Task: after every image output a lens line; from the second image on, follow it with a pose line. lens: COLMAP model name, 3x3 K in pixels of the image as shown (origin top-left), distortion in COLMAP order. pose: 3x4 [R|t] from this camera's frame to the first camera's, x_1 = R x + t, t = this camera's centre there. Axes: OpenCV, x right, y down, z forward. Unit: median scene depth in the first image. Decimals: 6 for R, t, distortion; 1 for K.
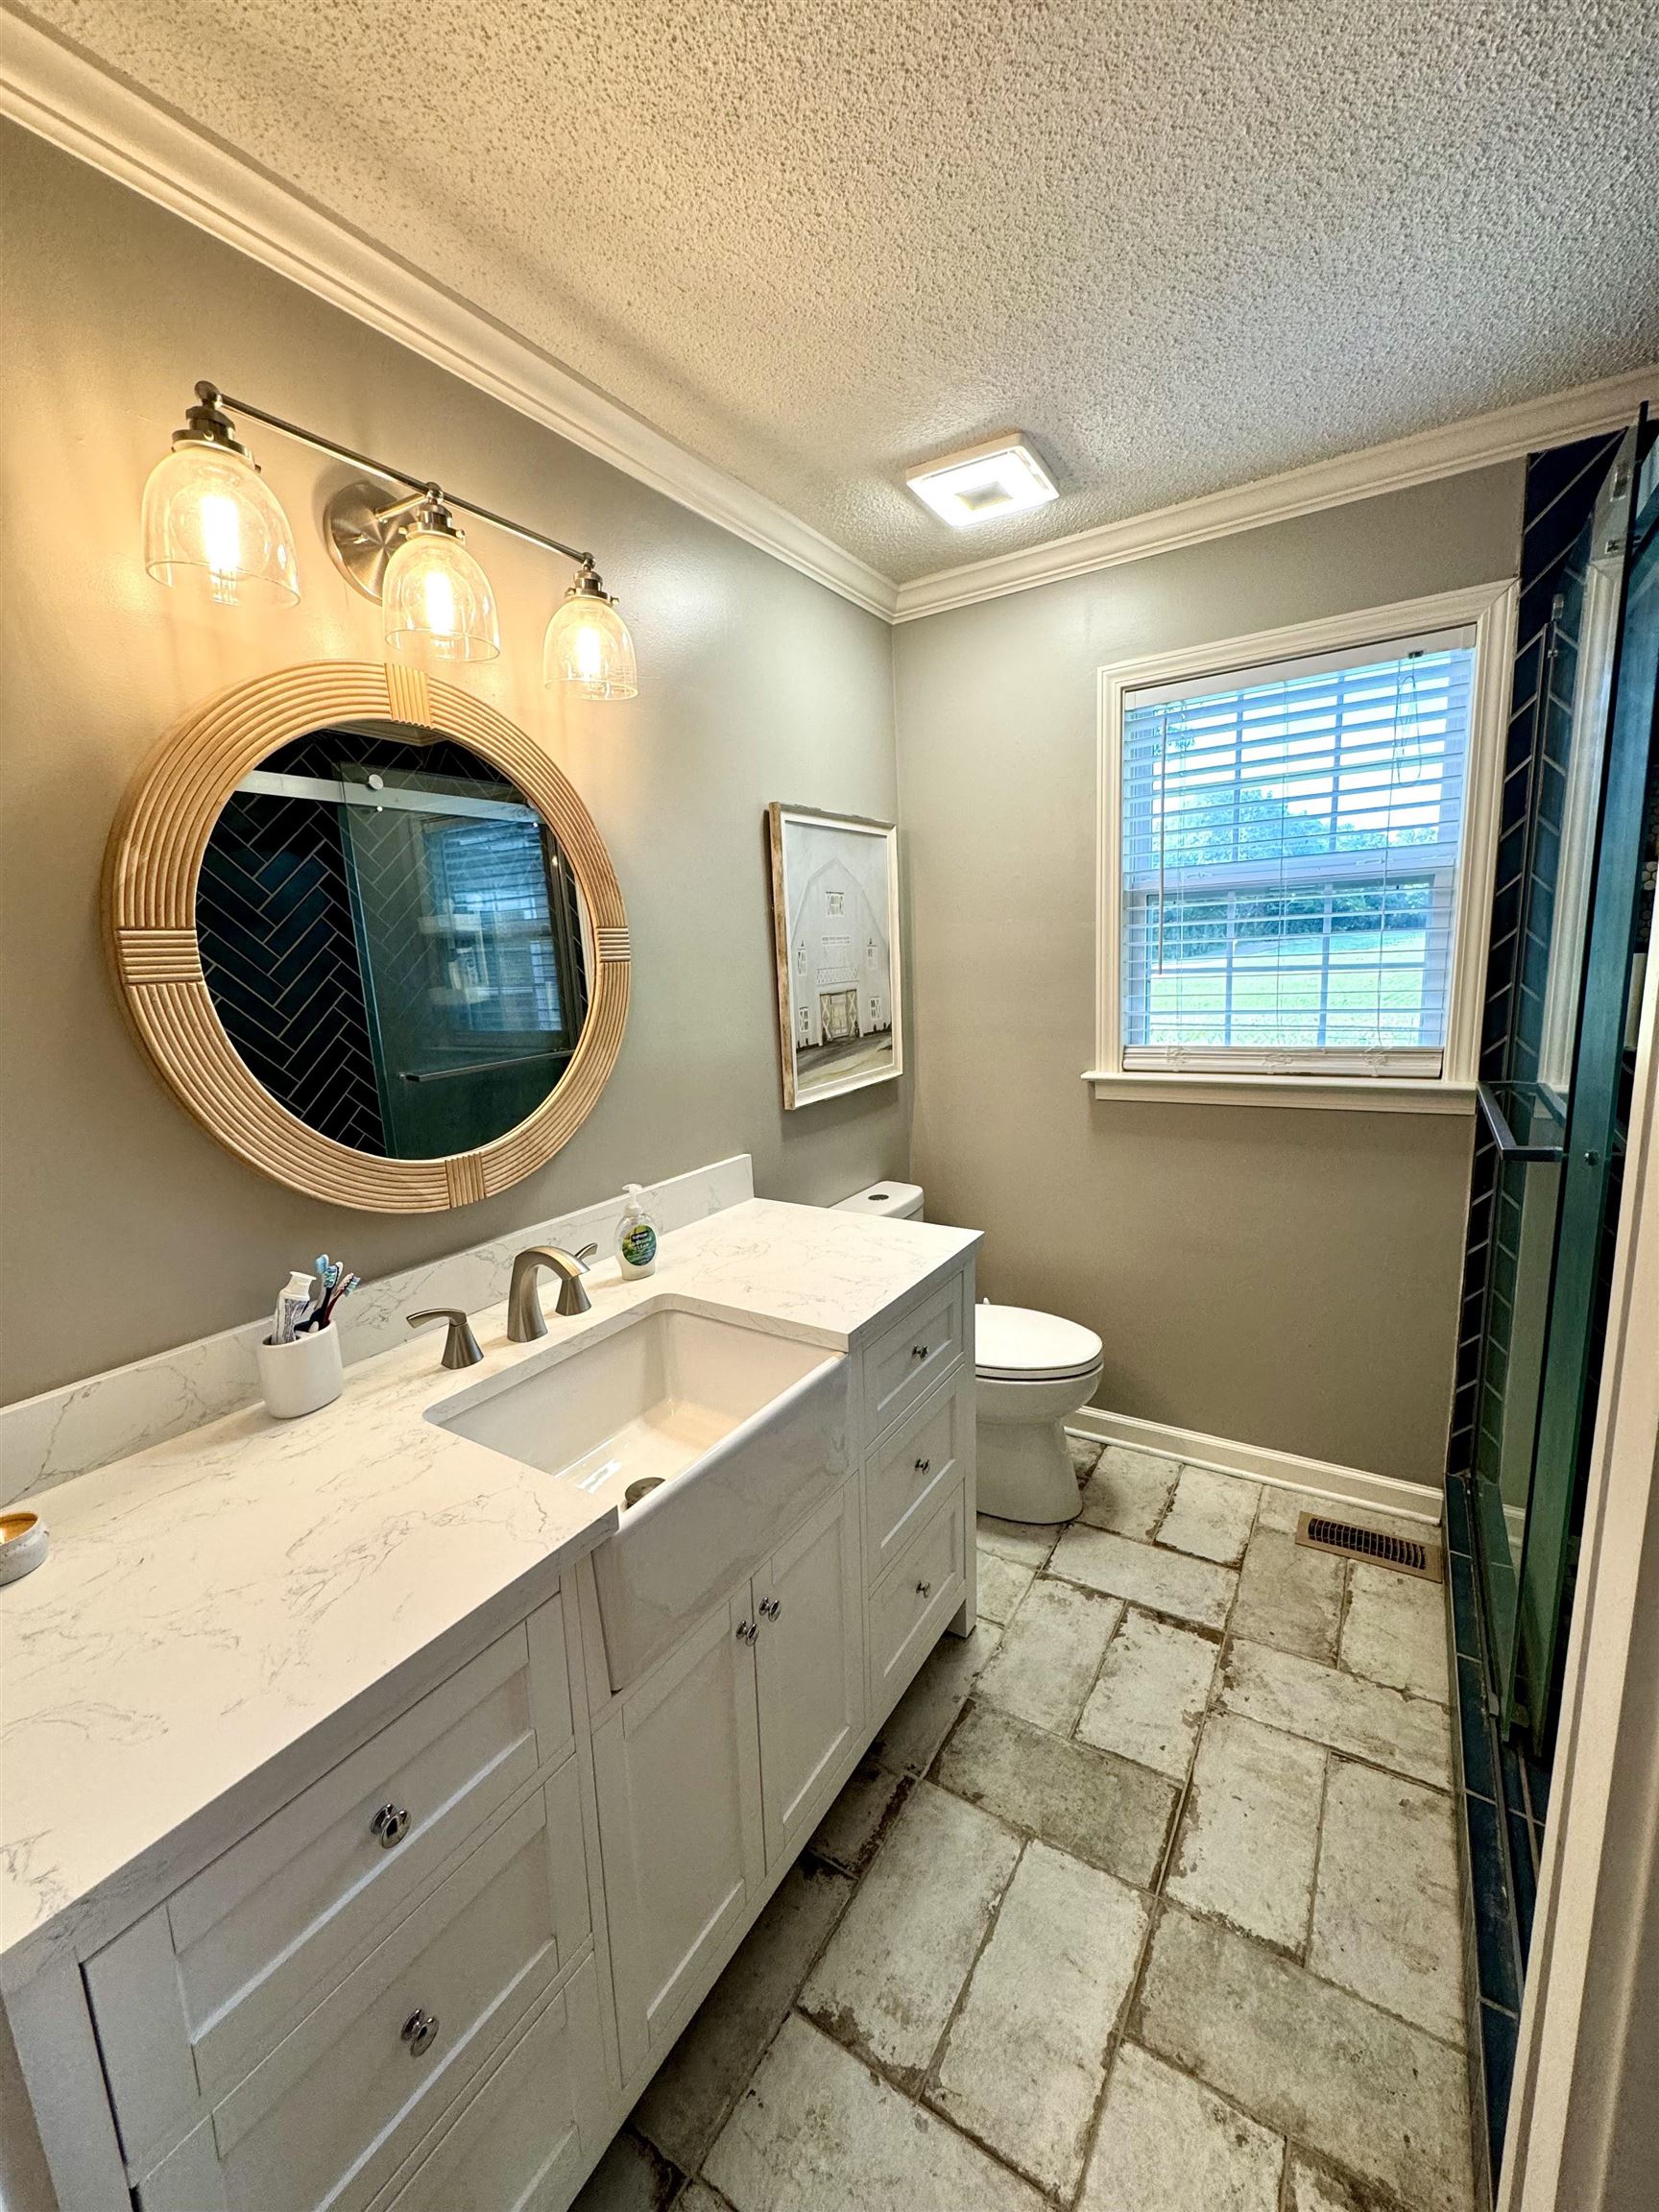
lens RADIAL K [[882.1, 0, 827.8], [0, 882.1, 1109.5], [0, 0, 1]] dist [-0.003912, 0.000881]
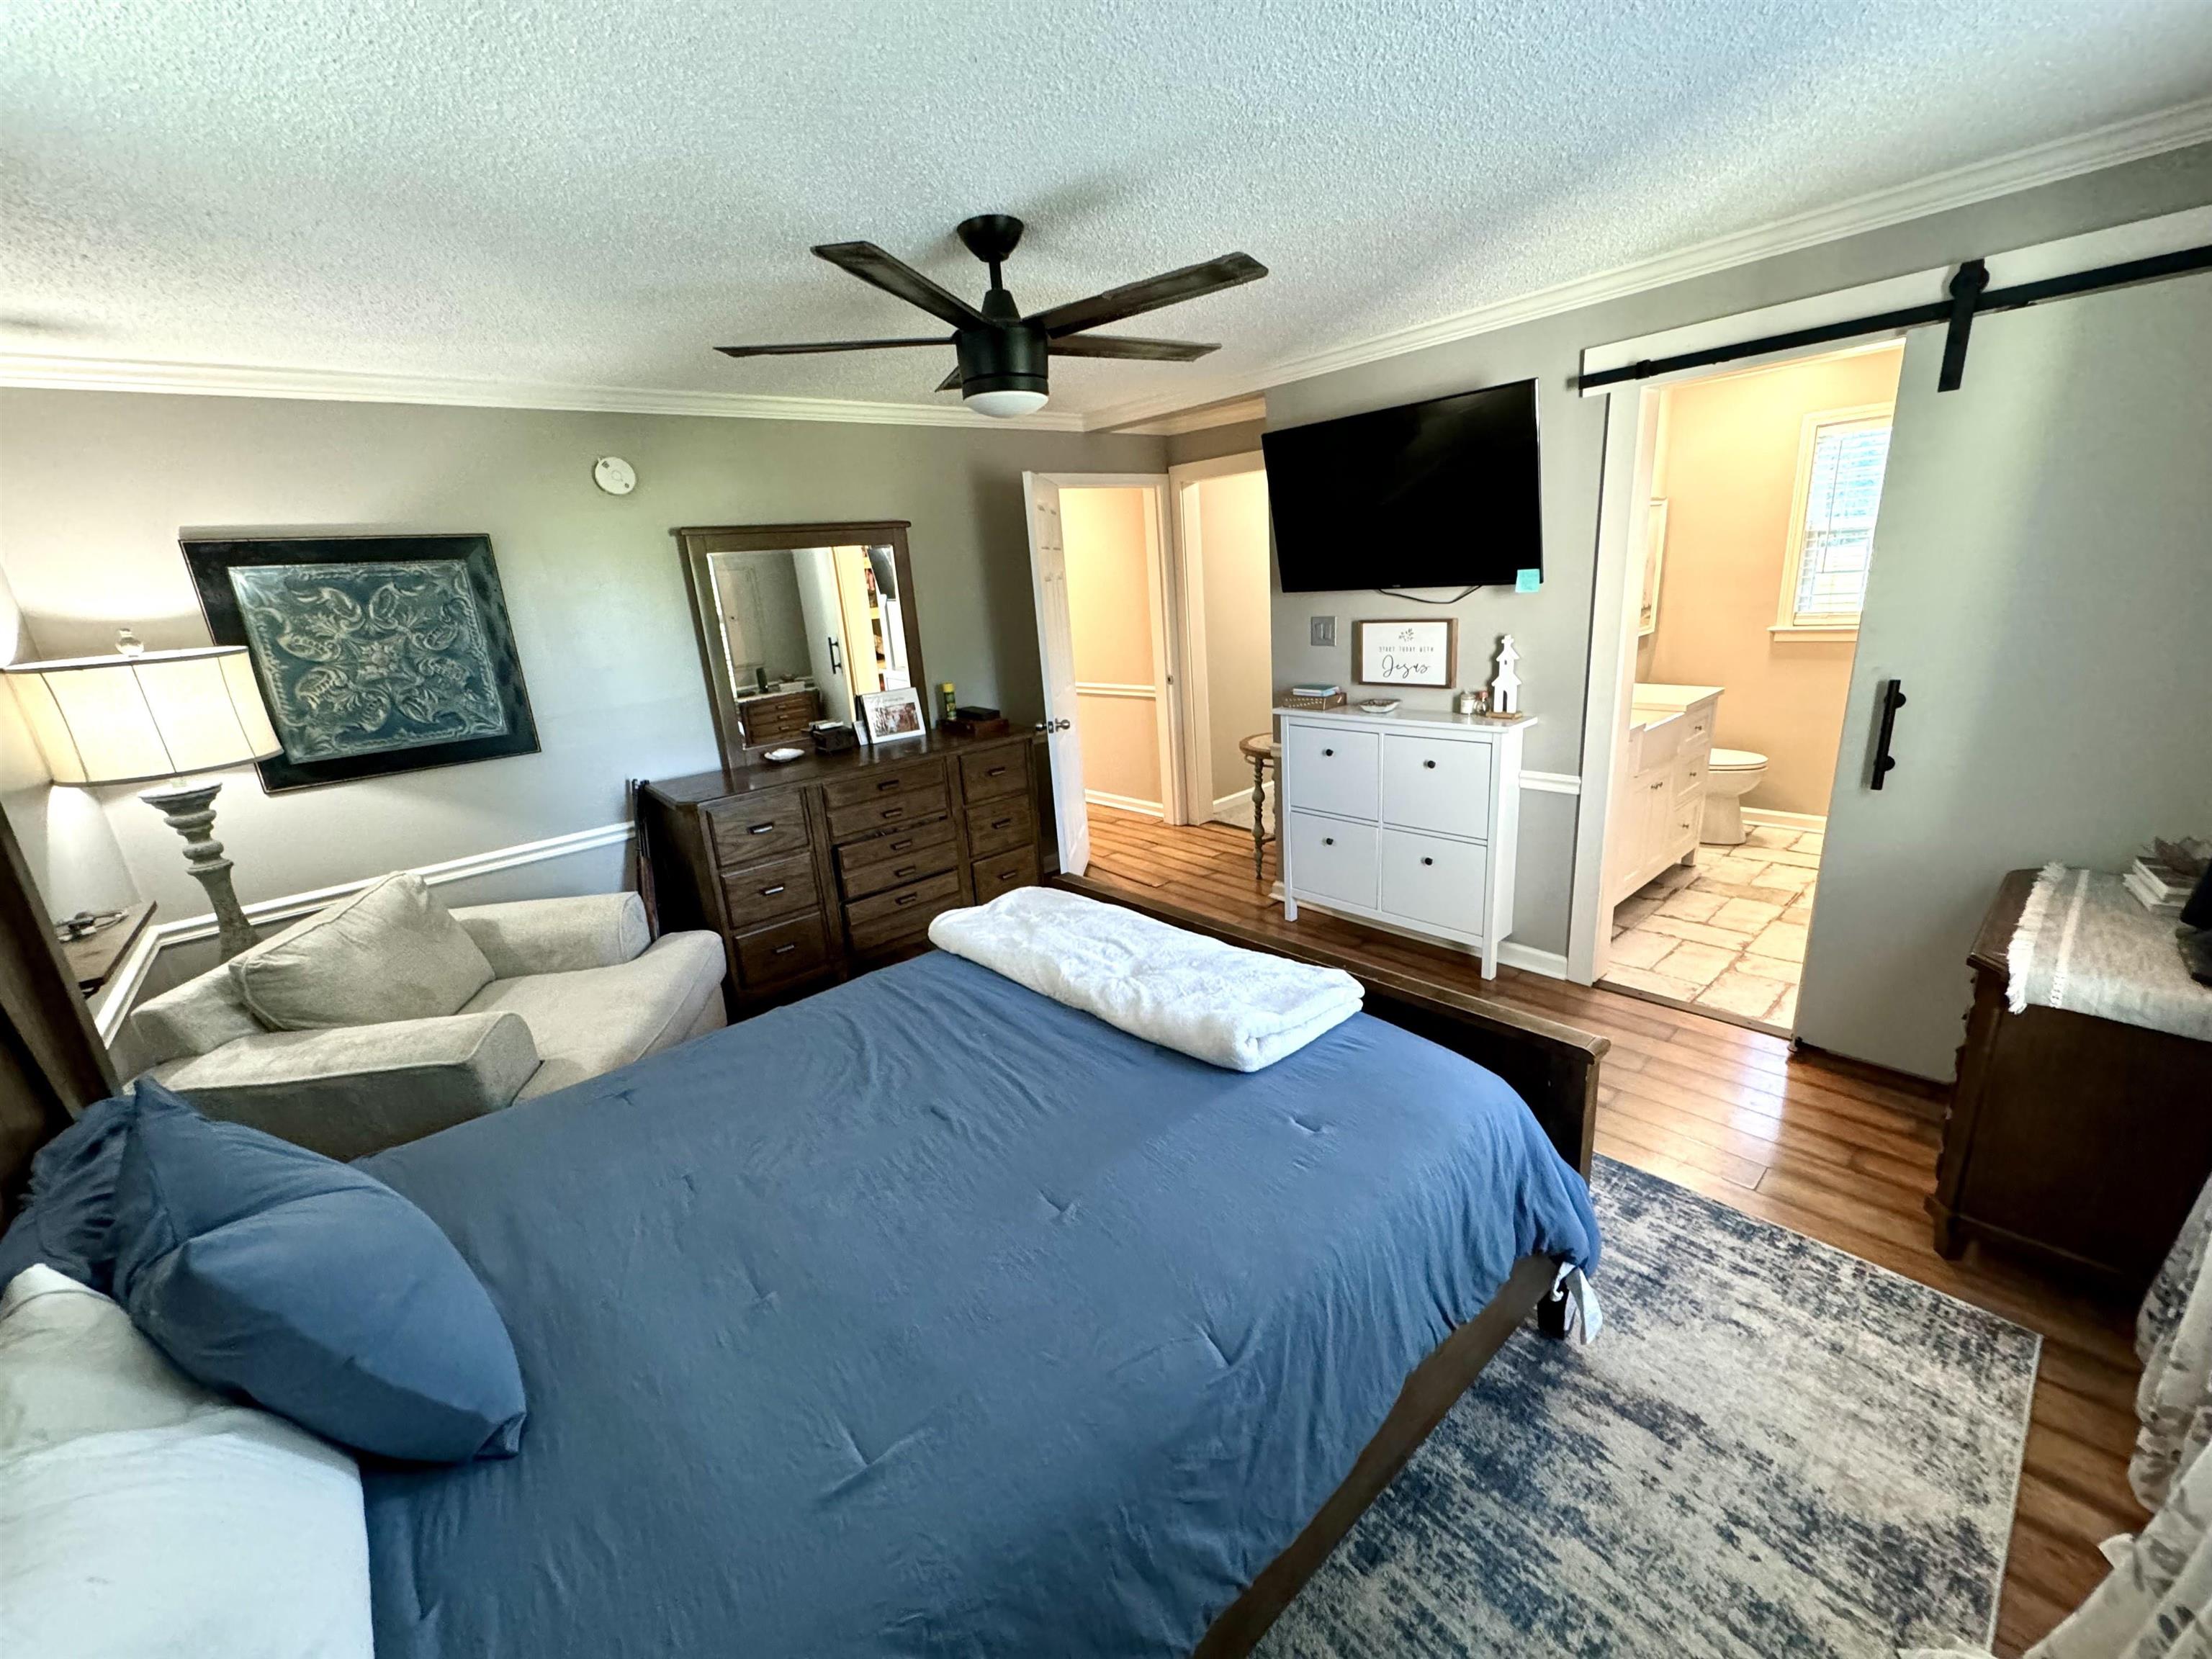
lens RADIAL K [[882.1, 0, 1108.9], [0, 882.1, 833.0], [0, 0, 1]] dist [-0.003912, 0.000881]
pose [[0.959524, 0.053703, -0.276460, -0.699561], [-0.018071, 0.991369, 0.129853, 0.234199], [0.281047, -0.119601, 0.952212, -1.686518]]
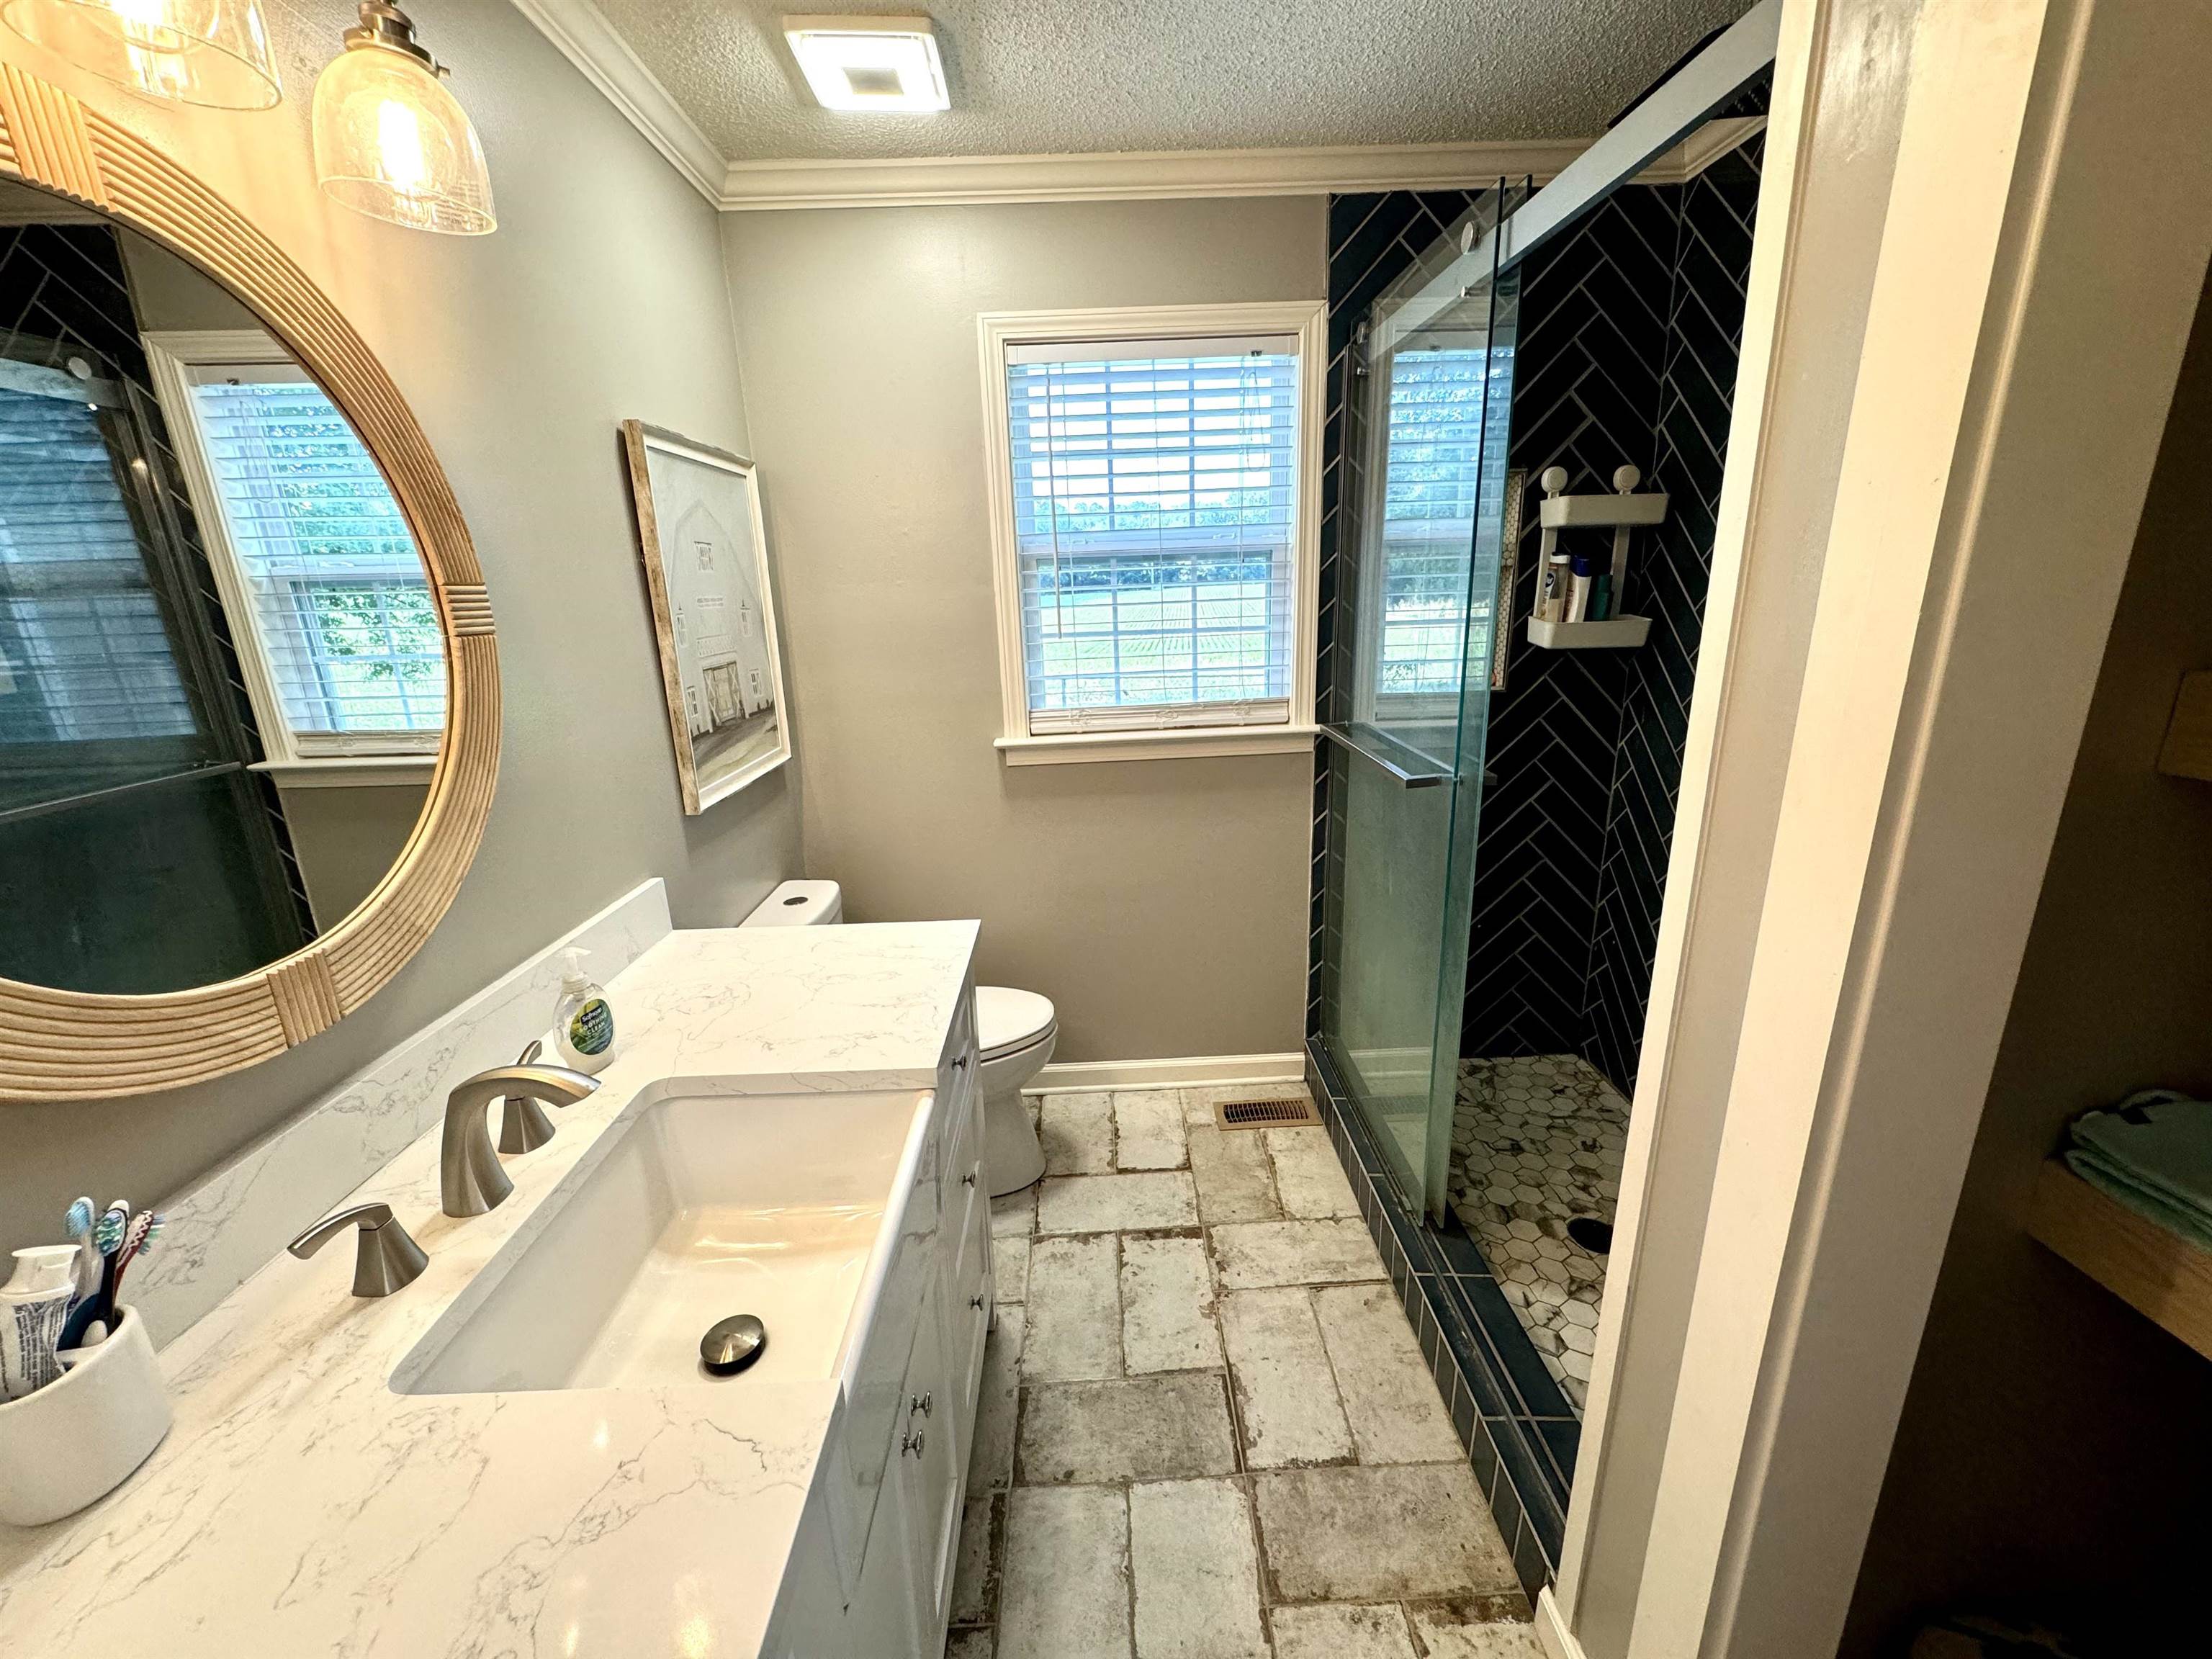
lens RADIAL K [[882.1, 0, 1108.9], [0, 882.1, 833.0], [0, 0, 1]] dist [-0.003912, 0.000881]
pose [[0.829104, -0.133579, 0.542903, -0.196240], [0.094683, 0.990560, 0.099125, -0.031765], [-0.551019, -0.030781, 0.833925, 0.132916]]
